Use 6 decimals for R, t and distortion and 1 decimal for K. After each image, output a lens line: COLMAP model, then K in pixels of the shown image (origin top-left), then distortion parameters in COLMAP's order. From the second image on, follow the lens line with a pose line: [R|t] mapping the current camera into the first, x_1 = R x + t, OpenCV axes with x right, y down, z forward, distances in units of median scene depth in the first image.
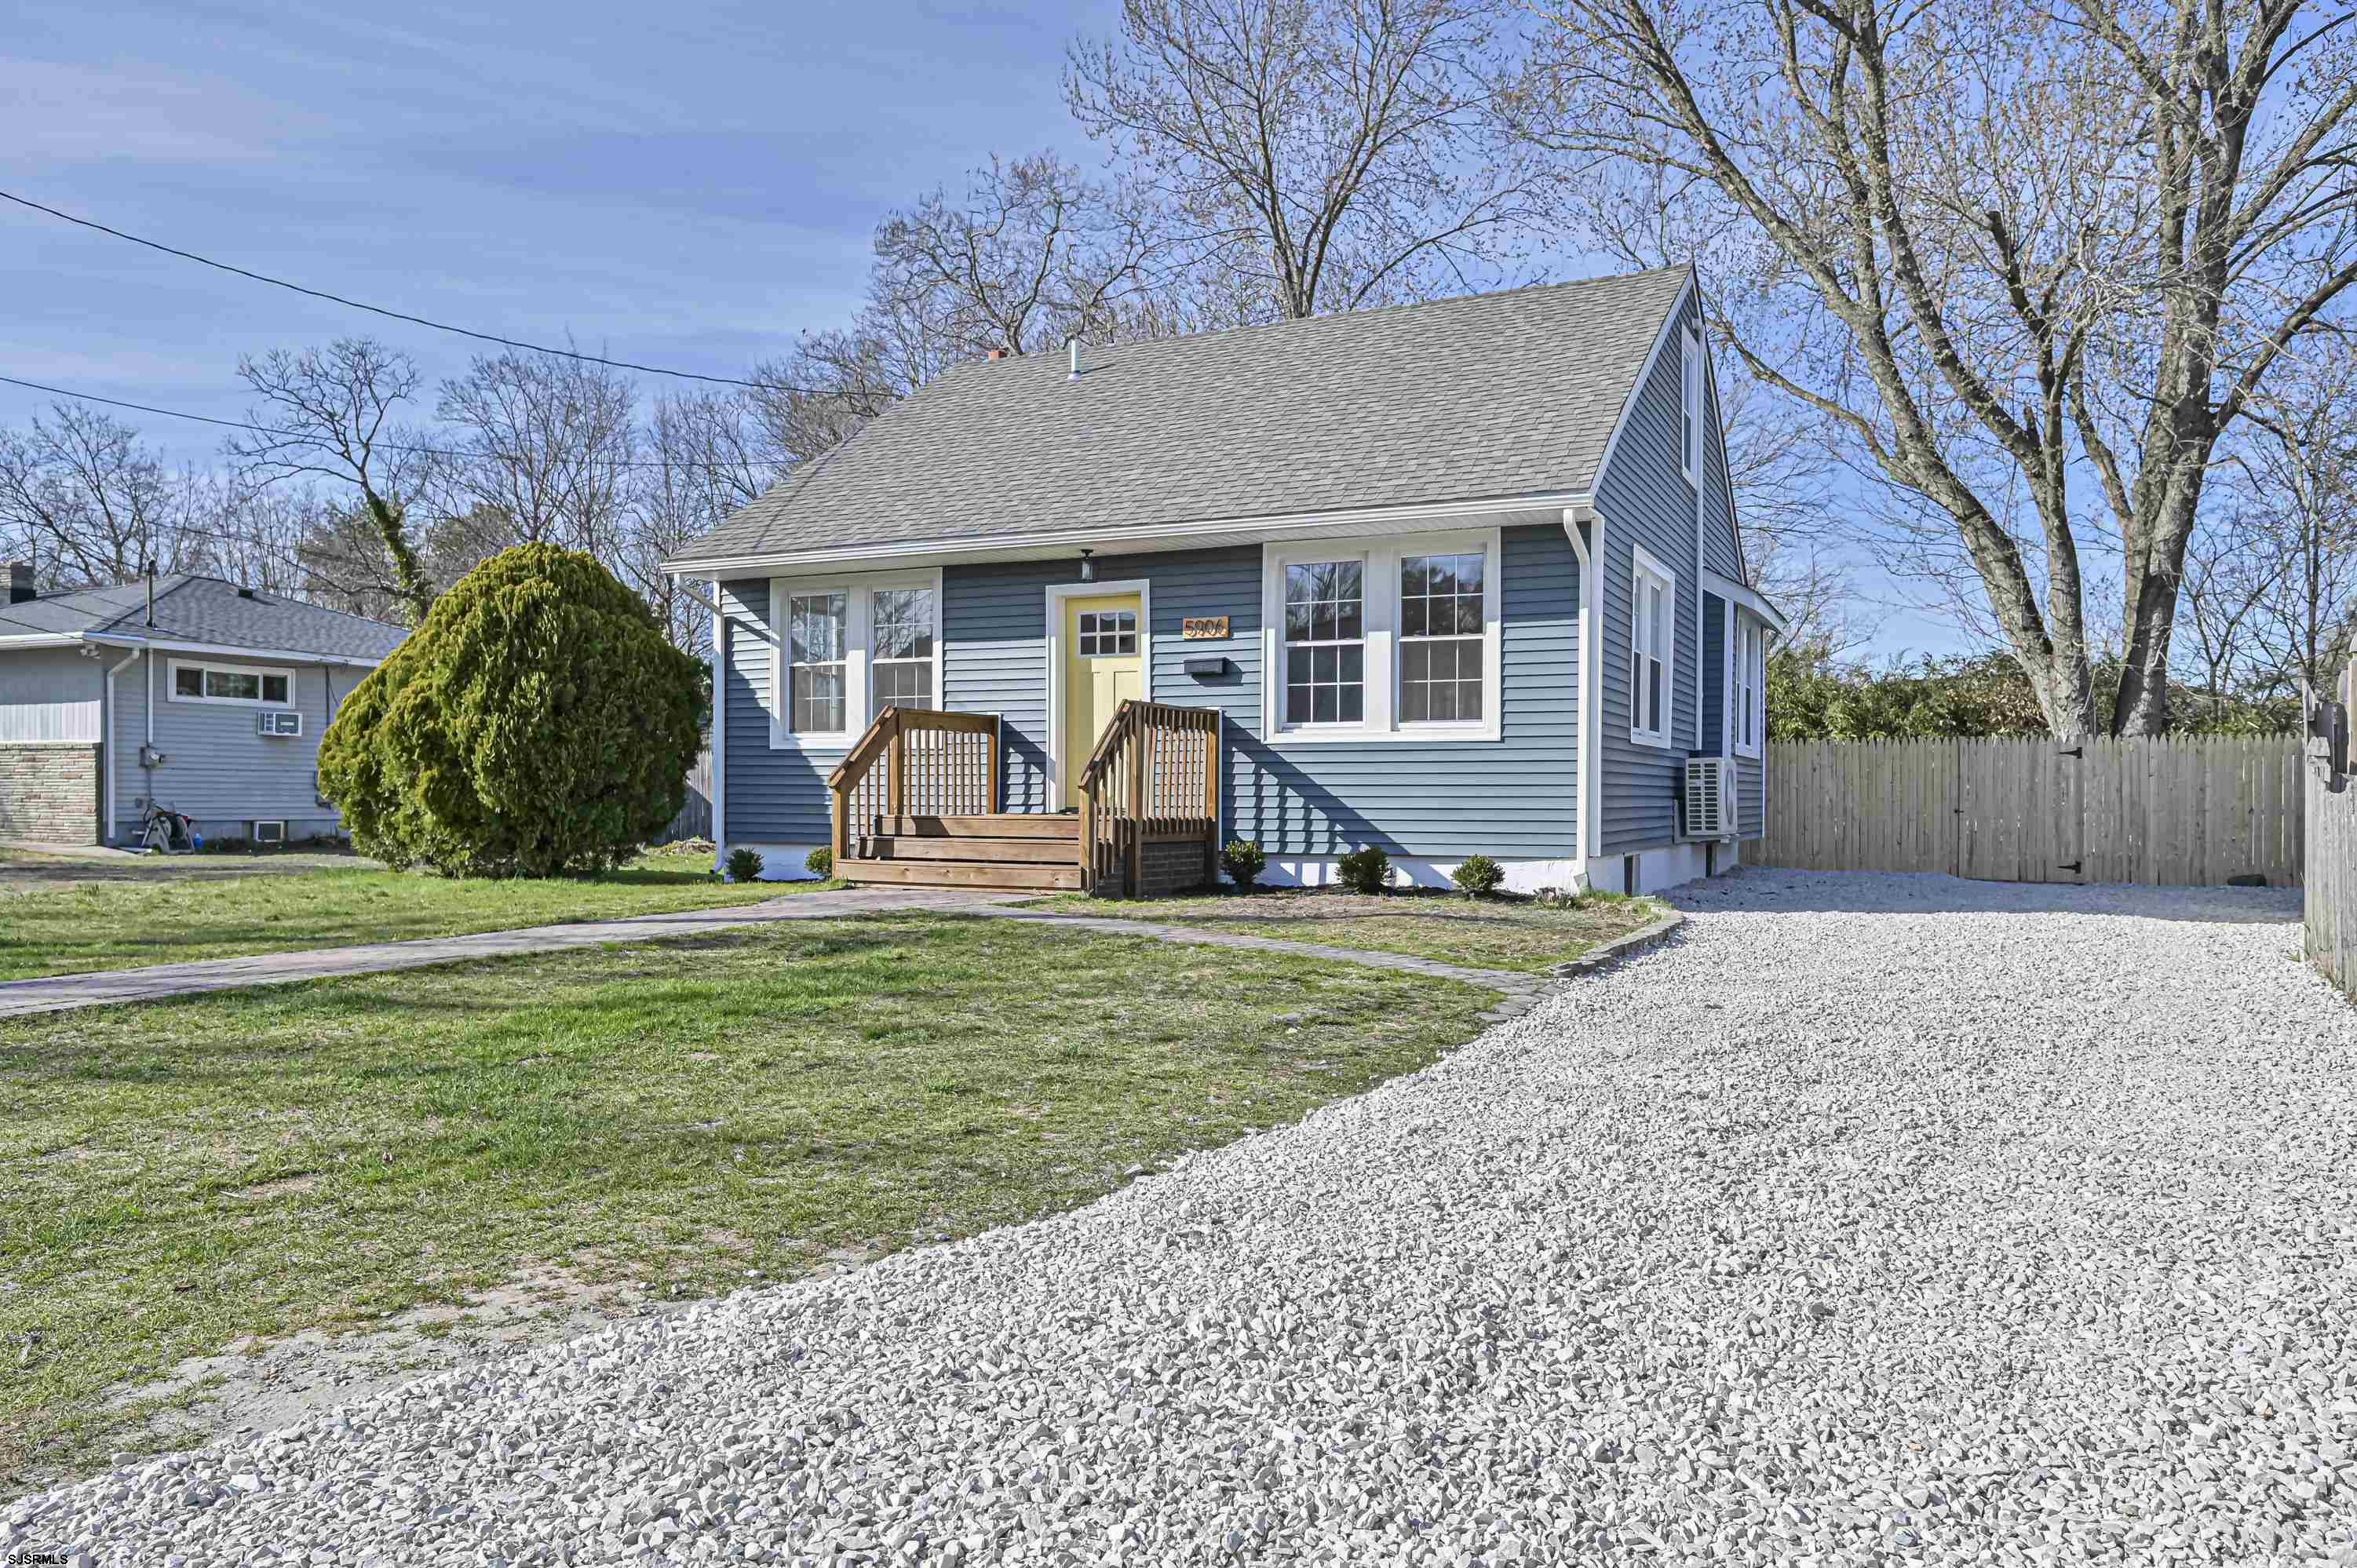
lens RADIAL K [[1604.7, 0, 1178.5], [0, 1604.7, 784.0], [0, 0, 1]] dist [-0.004028, -0.000546]
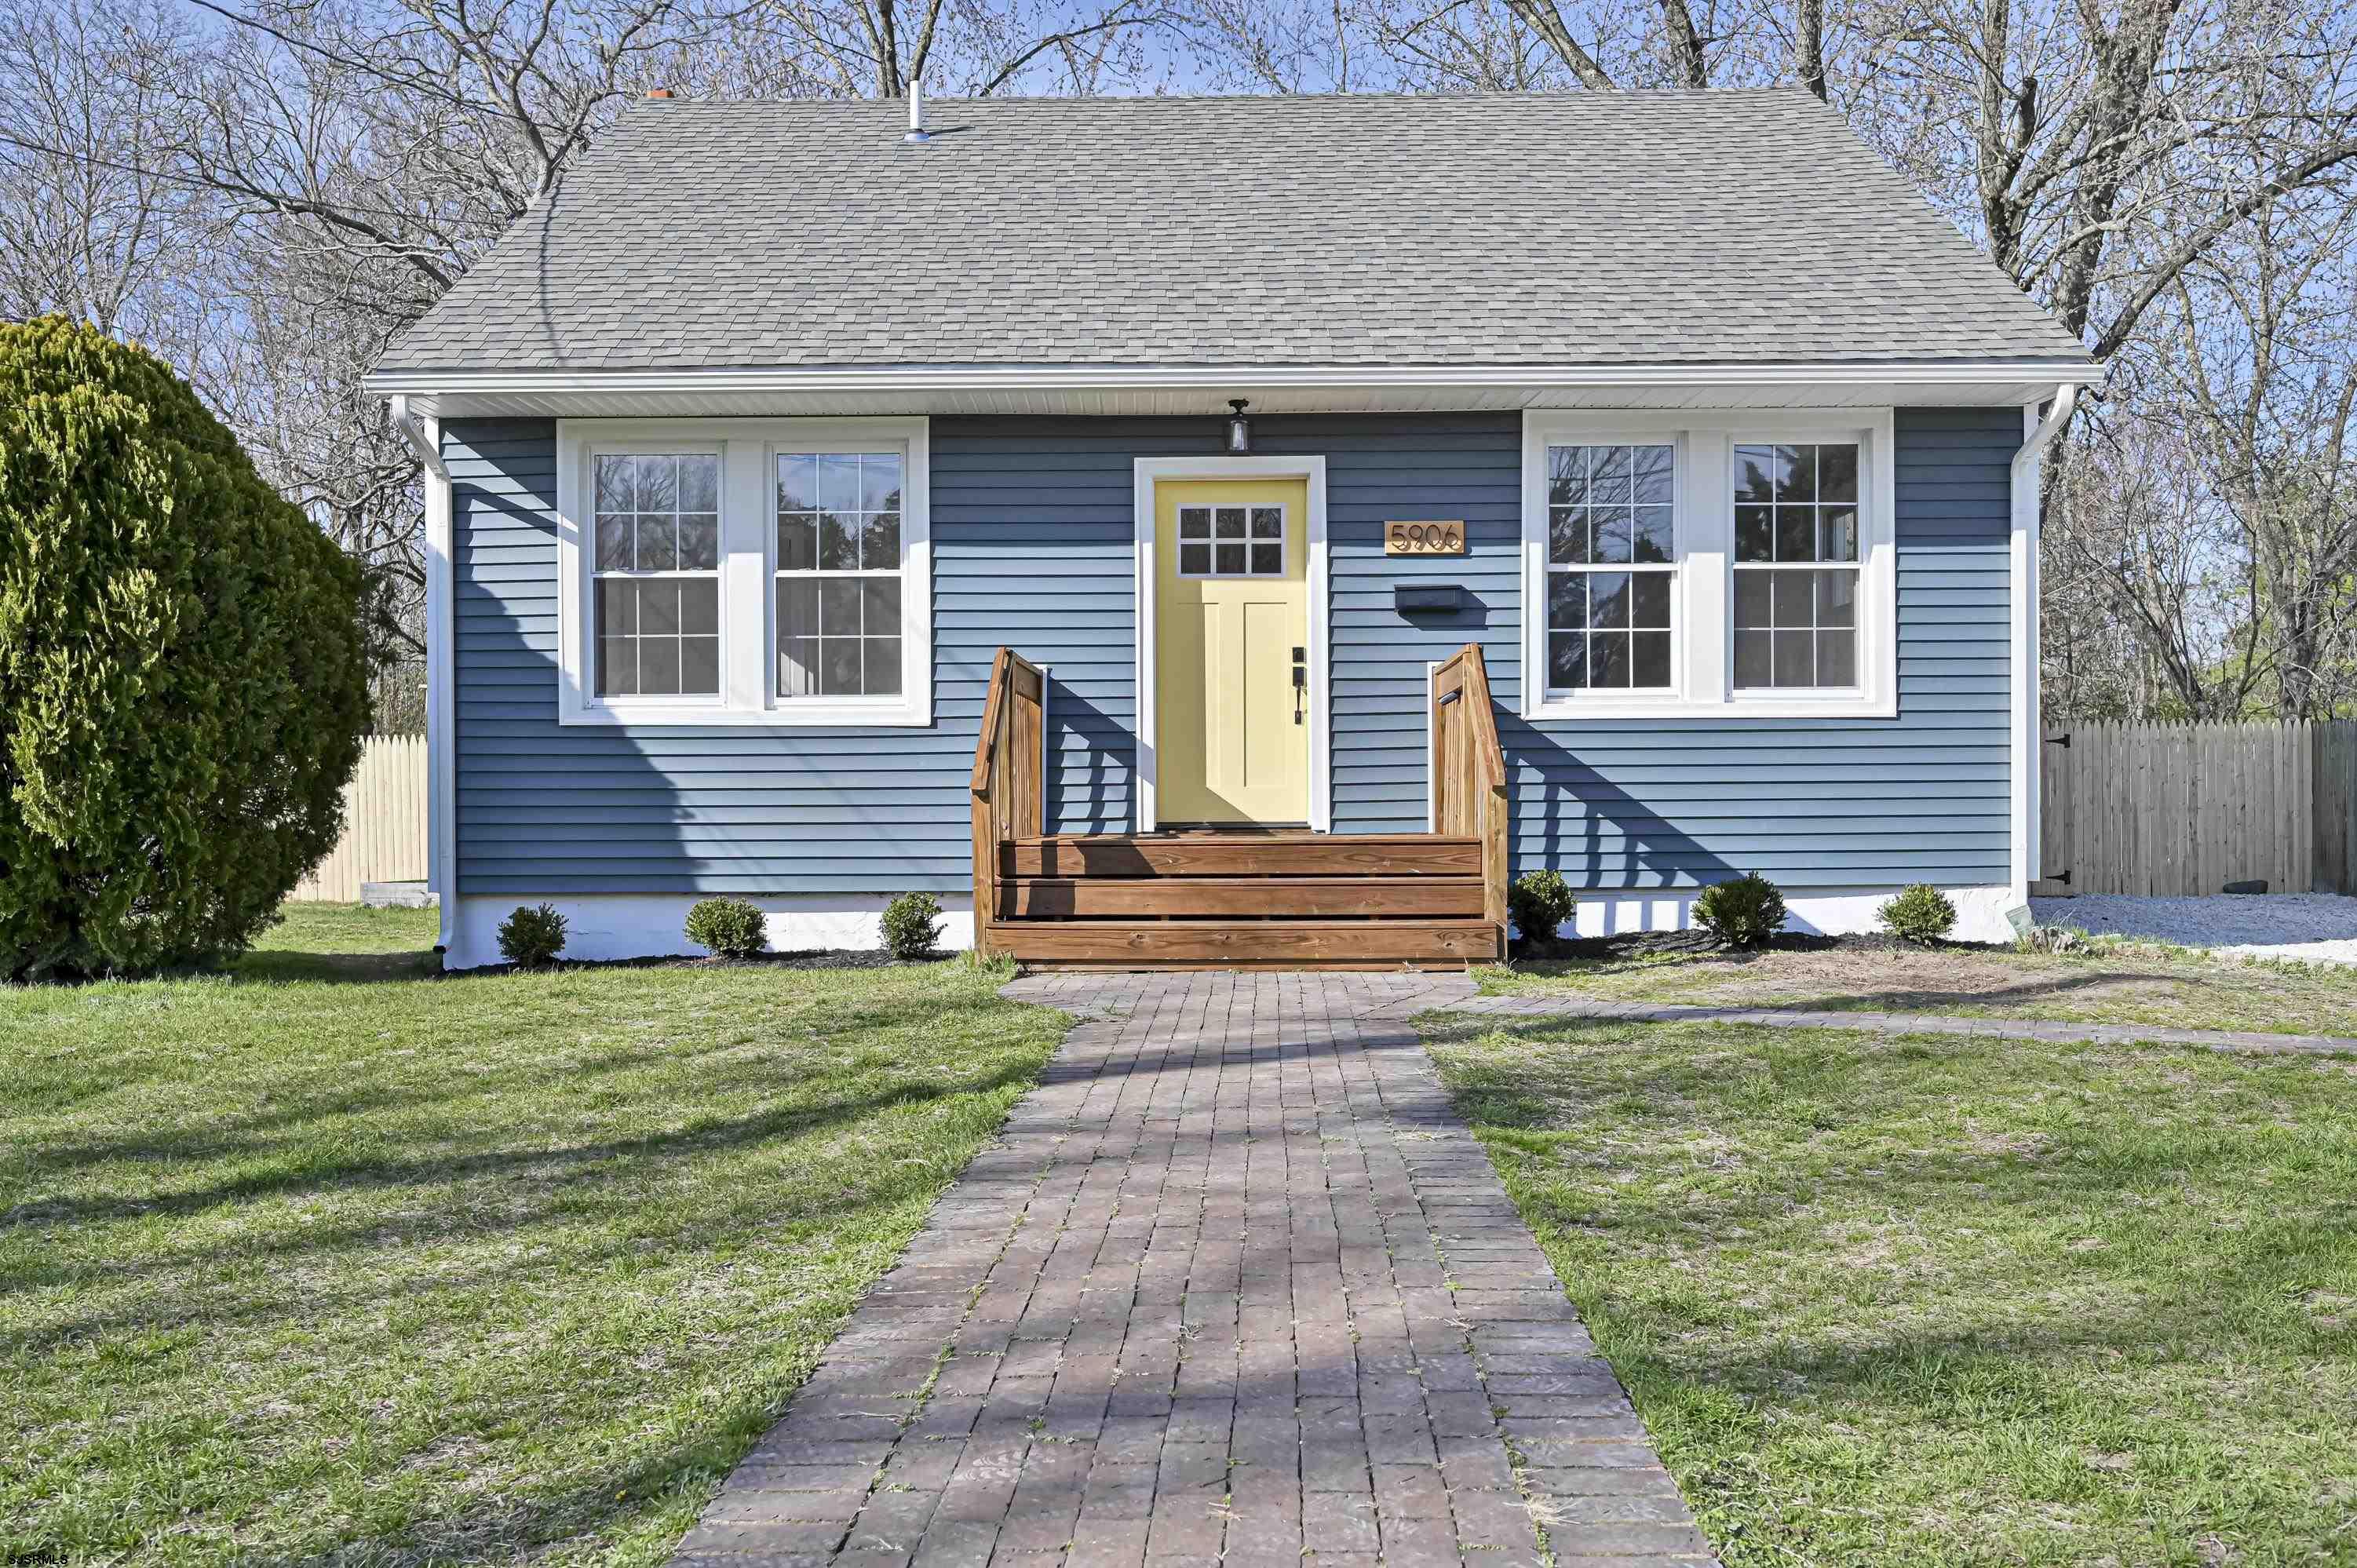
lens RADIAL K [[2124.8, 0, 1178.5], [0, 2124.8, 784.0], [0, 0, 1]] dist [0.017017, 0.004835]
pose [[0.905167, -0.006804, 0.425003, -0.424451], [0.006047, 0.999977, 0.003130, -0.002659], [-0.425014, -0.000264, 0.905187, 0.273878]]
